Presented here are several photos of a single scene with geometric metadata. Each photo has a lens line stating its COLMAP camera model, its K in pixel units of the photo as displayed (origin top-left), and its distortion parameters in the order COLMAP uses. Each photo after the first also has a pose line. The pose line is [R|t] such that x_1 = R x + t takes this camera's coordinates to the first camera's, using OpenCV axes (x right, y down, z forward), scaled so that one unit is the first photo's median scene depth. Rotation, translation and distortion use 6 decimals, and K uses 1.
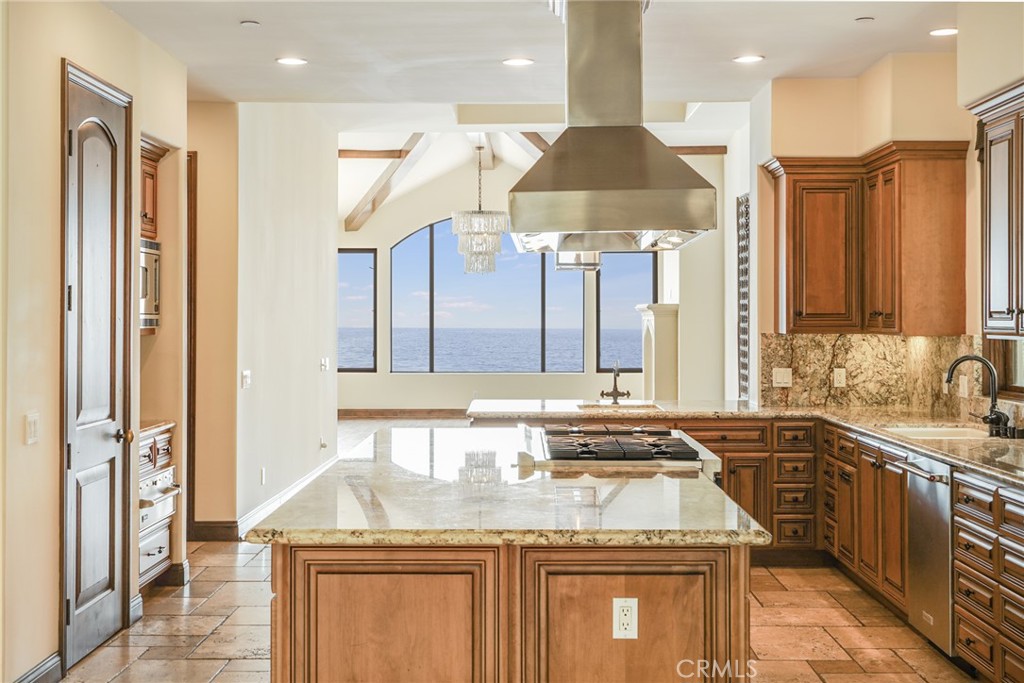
lens RADIAL K [[1303.9, 0, 512.0], [0, 1303.9, 341.5], [0, 0, 1]] dist [0.005190, 0.000407]
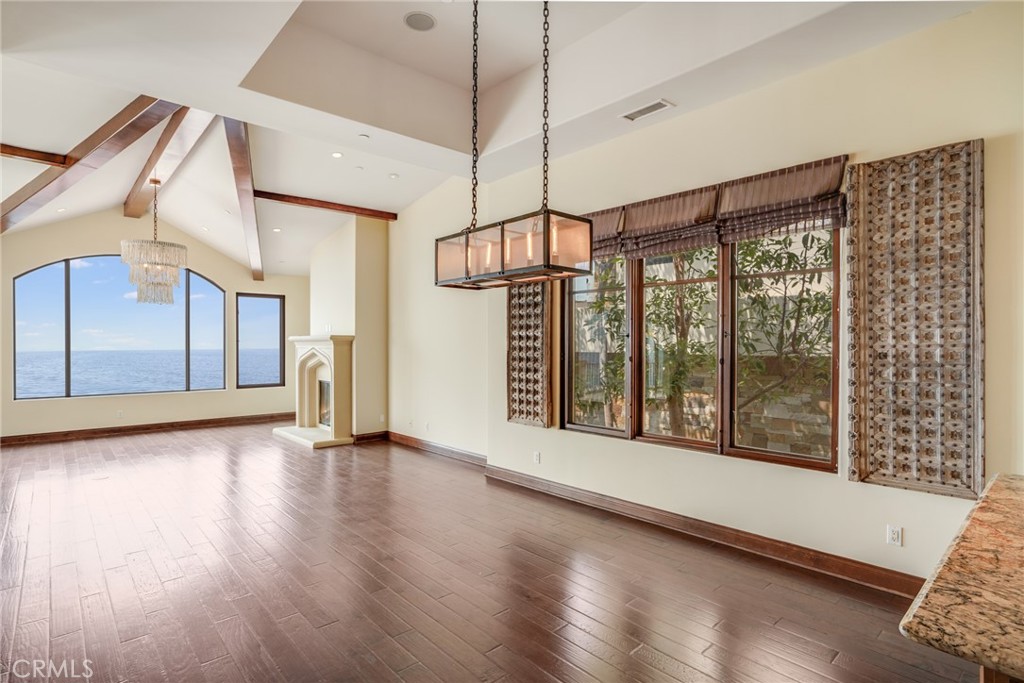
lens RADIAL K [[514.3, 0, 512.0], [0, 514.3, 347.8], [0, 0, 1]] dist [-0.011476, 0.000367]
pose [[0.734111, -0.001415, 0.679028, -0.096030], [0.009656, 0.999918, -0.008356, -0.011487], [-0.678960, 0.012691, 0.734065, 0.535757]]
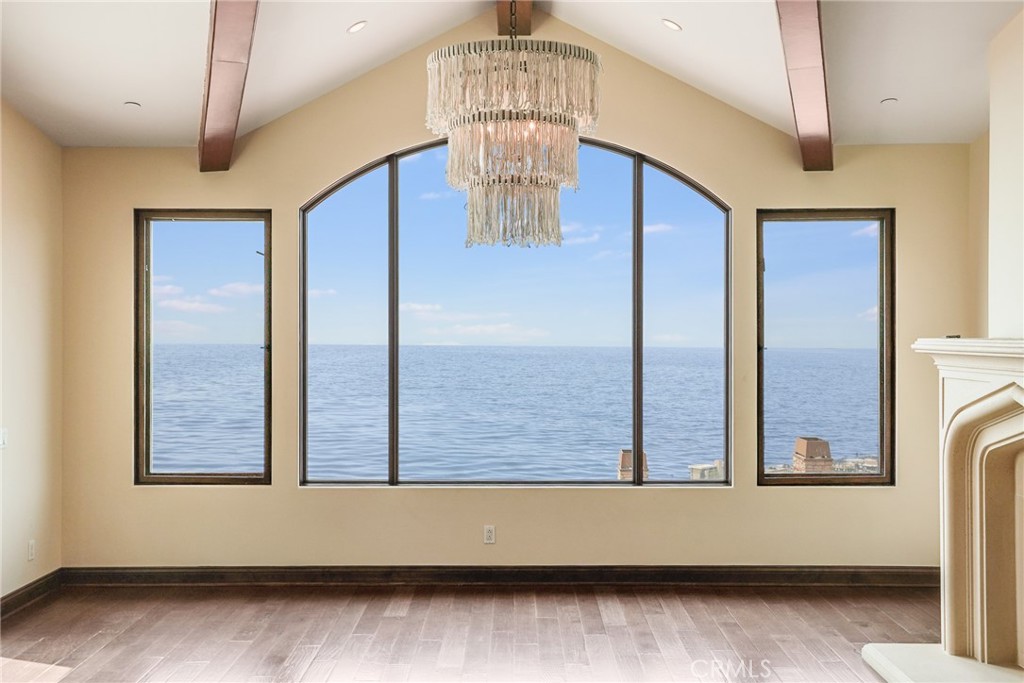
lens RADIAL K [[1064.0, 0, 516.8], [0, 1064.0, 339.1], [0, 0, 1]] dist [0.079721, 0.008438]
pose [[0.999976, -0.000800, 0.006916, -0.025630], [0.000889, 0.999916, -0.012900, -0.026364], [-0.006905, 0.012906, 0.999893, 0.762537]]
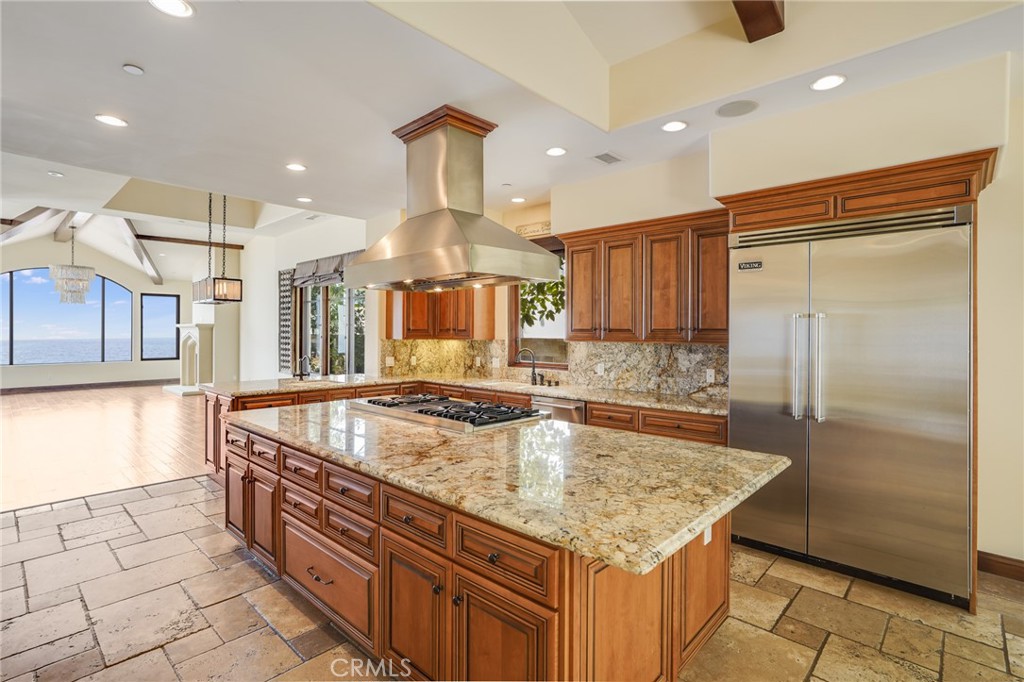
lens RADIAL K [[490.8, 0, 511.4], [0, 490.8, 334.5], [0, 0, 1]] dist [-0.004062, 0.000414]
pose [[0.674441, 0.001614, 0.738327, -0.111378], [0.008422, 0.999916, -0.009879, -0.002294], [-0.738281, 0.012881, 0.674370, 0.183665]]
